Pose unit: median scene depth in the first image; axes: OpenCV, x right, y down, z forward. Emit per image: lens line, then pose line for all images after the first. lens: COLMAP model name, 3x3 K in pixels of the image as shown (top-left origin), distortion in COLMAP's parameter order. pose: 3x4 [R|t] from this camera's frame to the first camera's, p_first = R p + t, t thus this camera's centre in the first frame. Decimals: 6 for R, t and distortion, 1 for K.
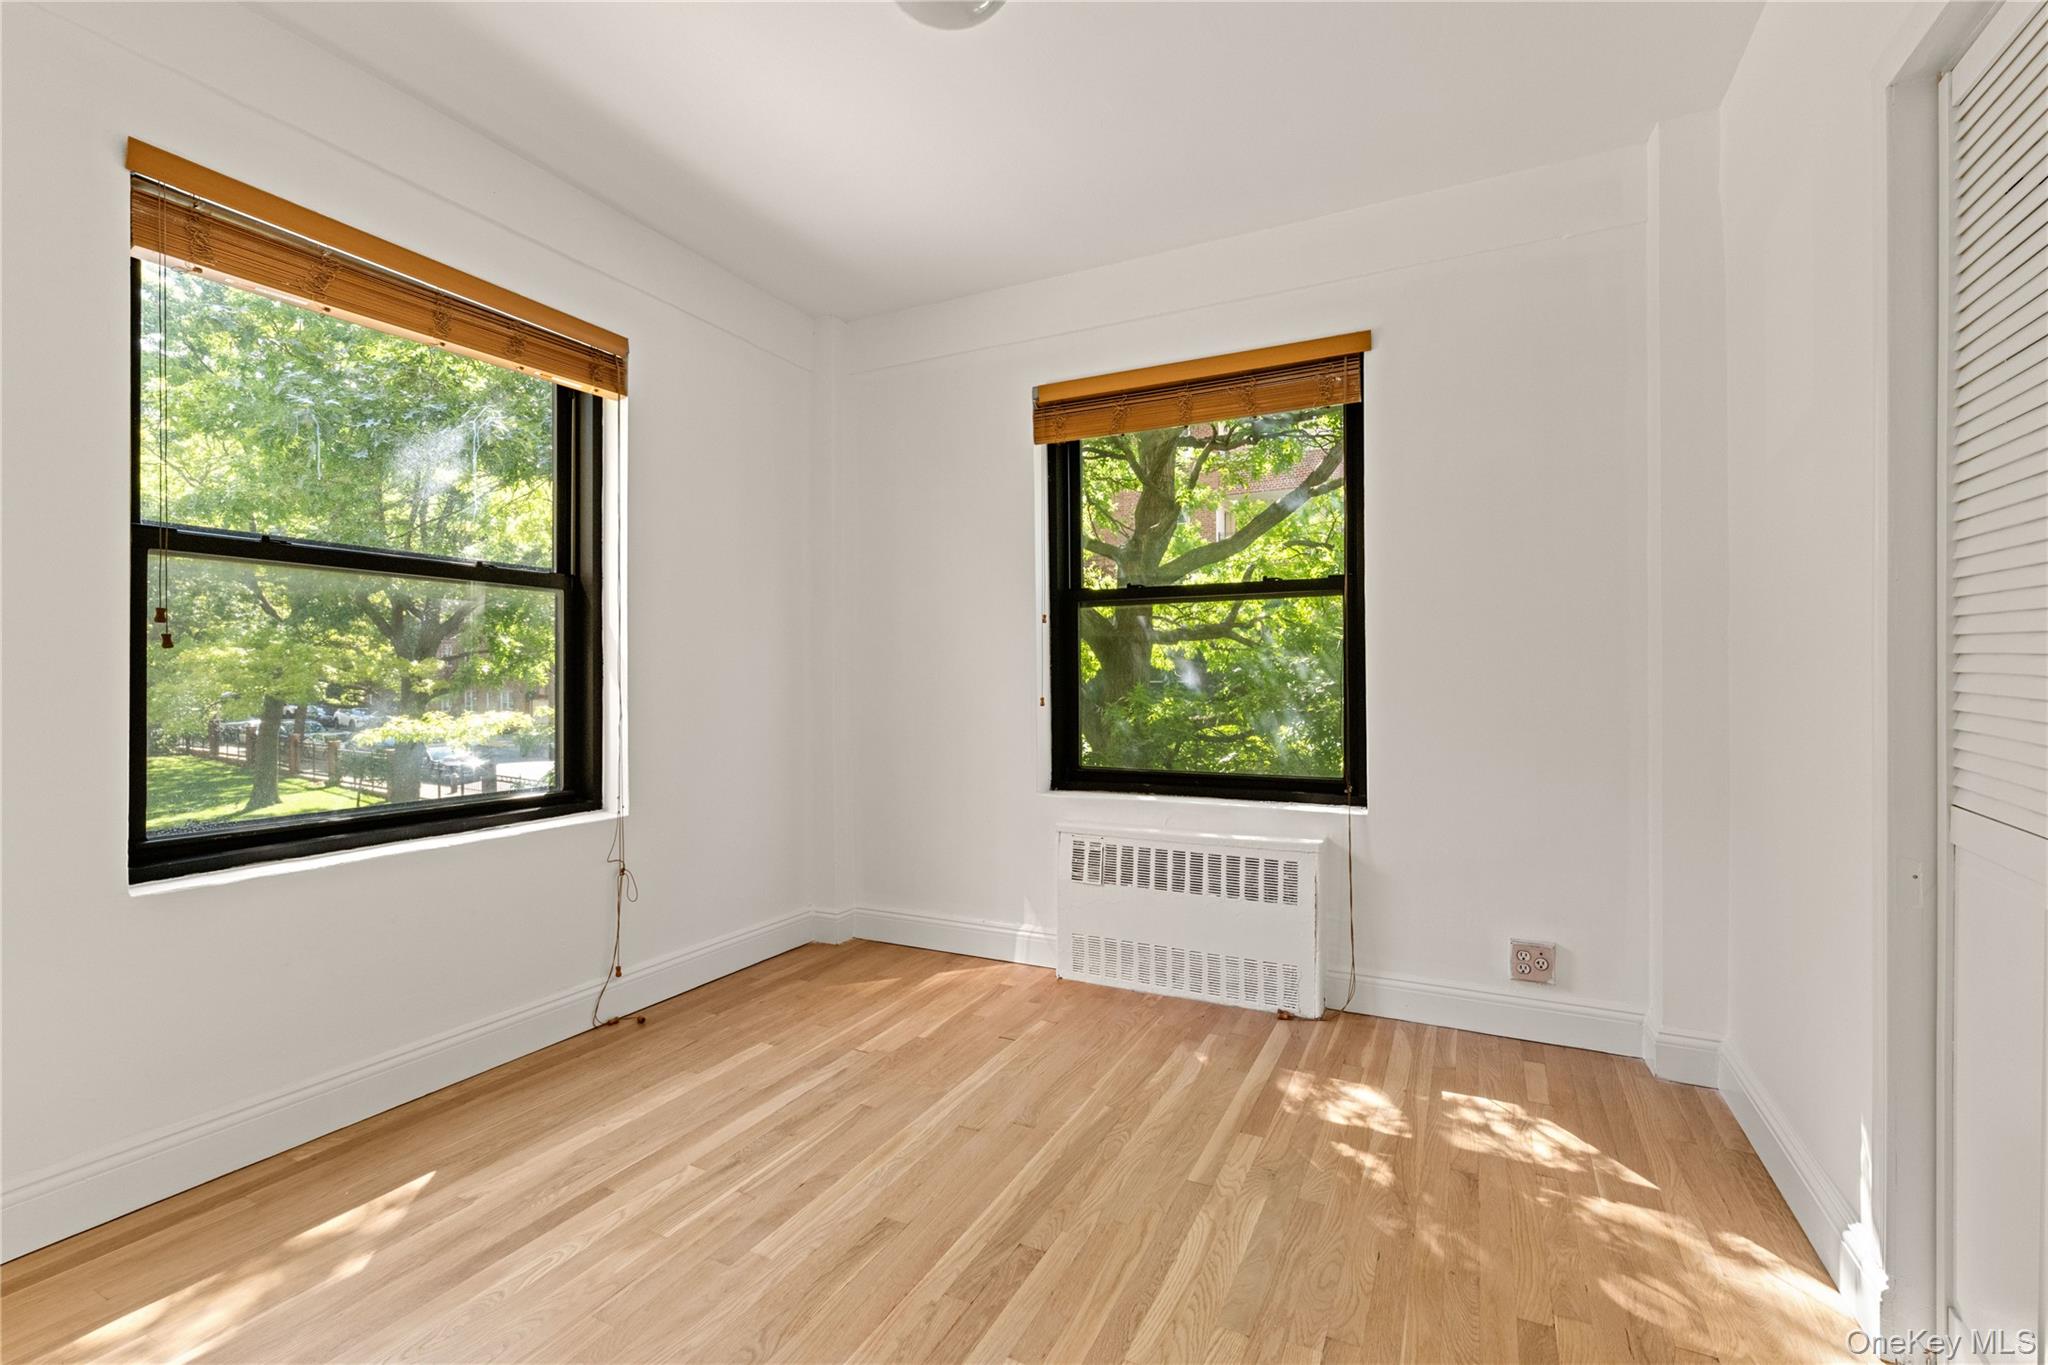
lens RADIAL K [[880.2, 0, 1043.5], [0, 880.2, 681.5], [0, 0, 1]] dist [0.002038, -0.000162]
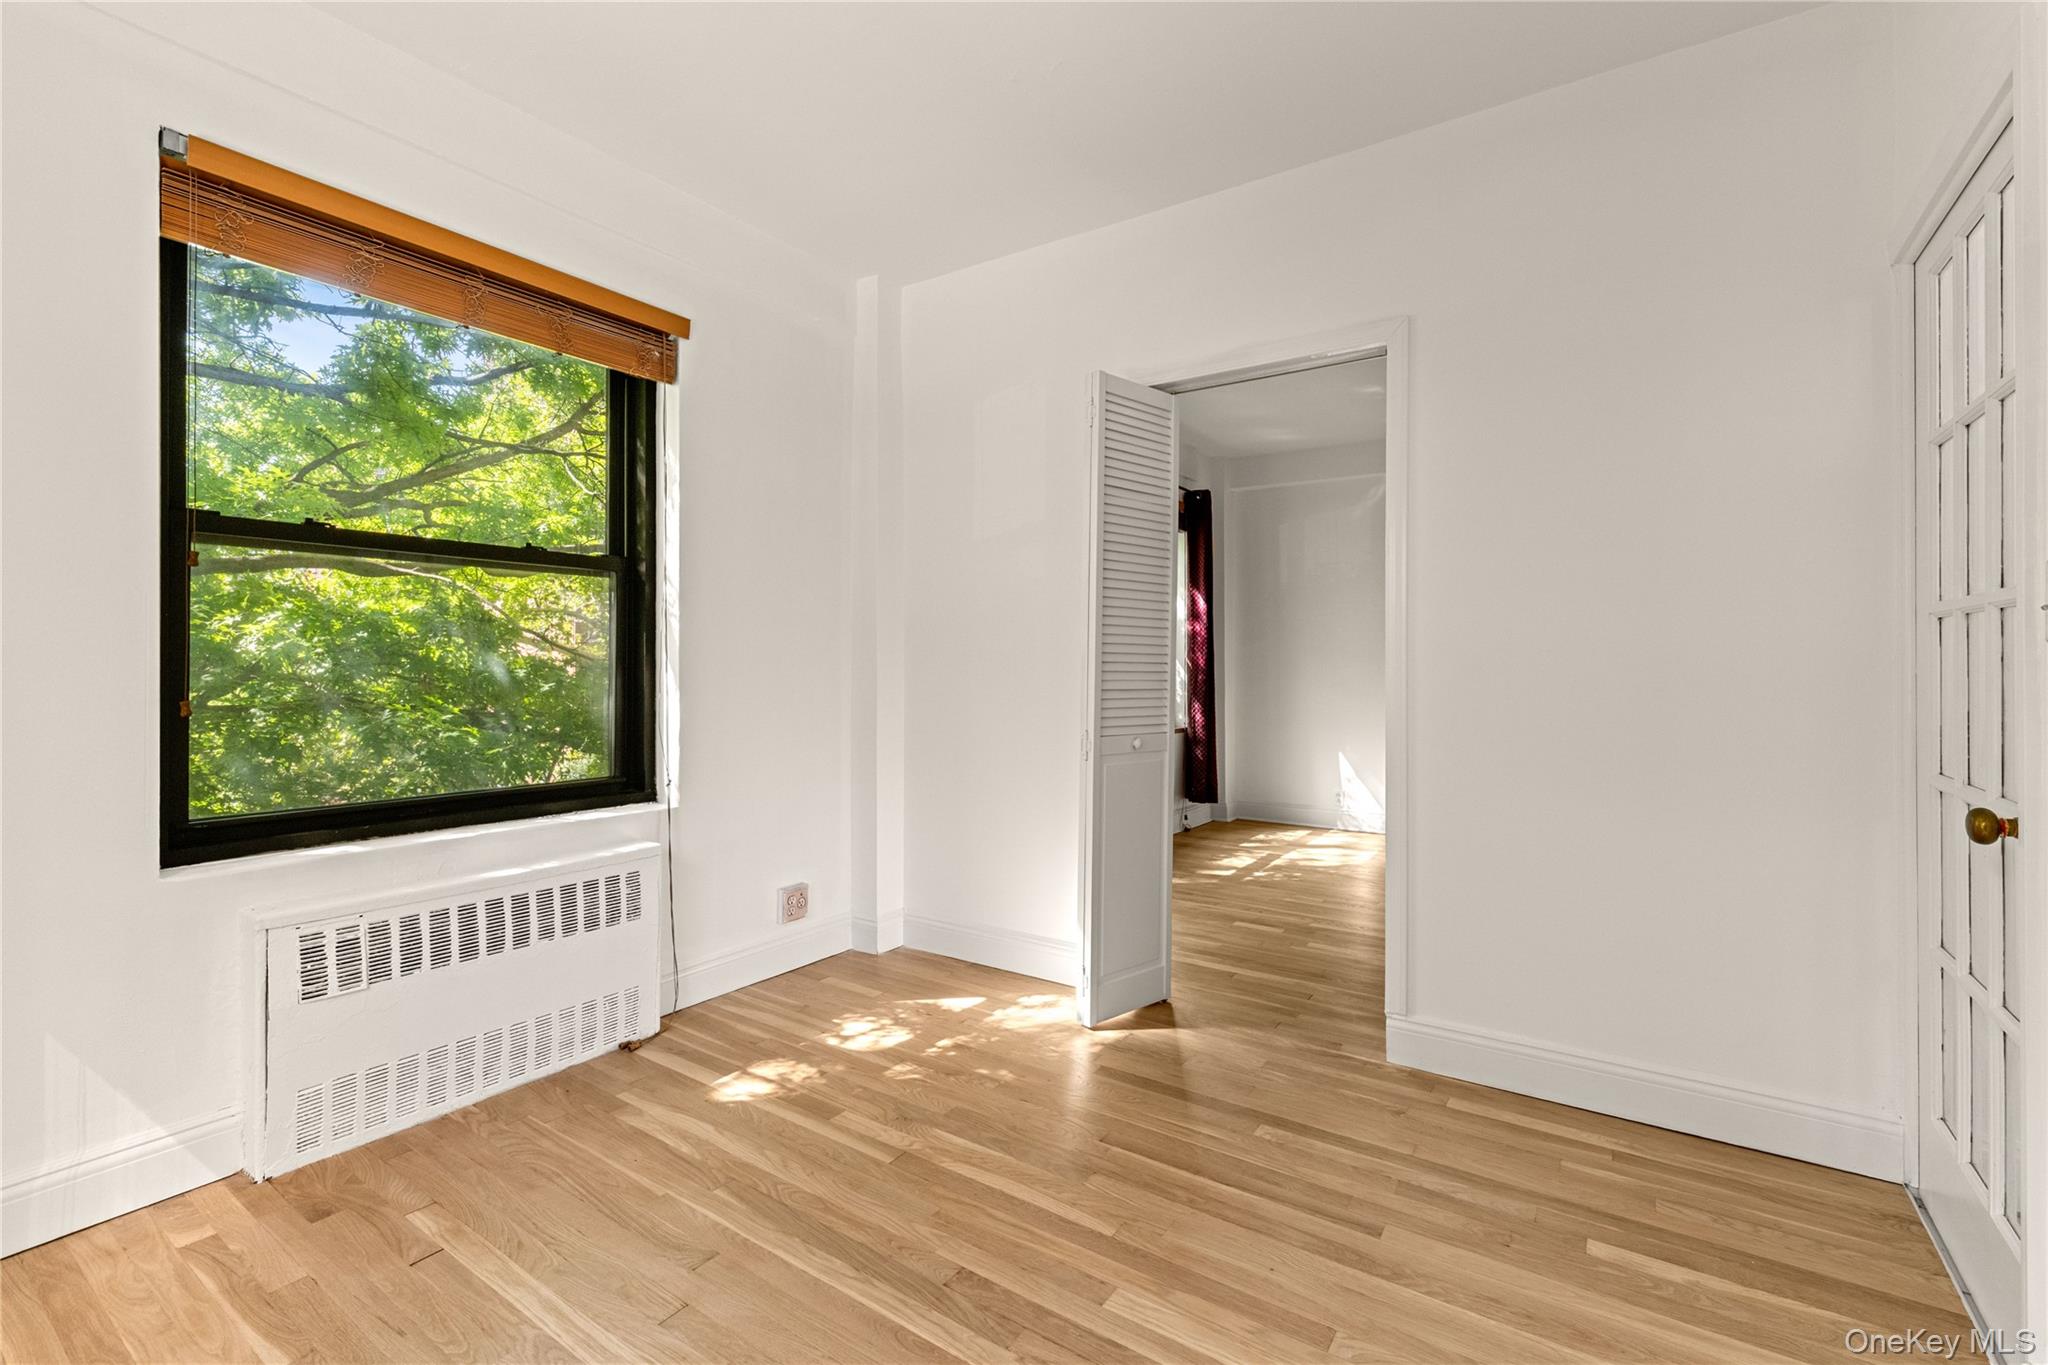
lens RADIAL K [[888.1, 0, 1037.2], [0, 888.1, 664.7], [0, 0, 1]] dist [0.001504, 0.000064]
pose [[0.133450, 0.006186, 0.991036, -0.558408], [-0.001712, 0.999980, -0.006011, -0.002563], [-0.991054, -0.000895, 0.133458, 0.464014]]
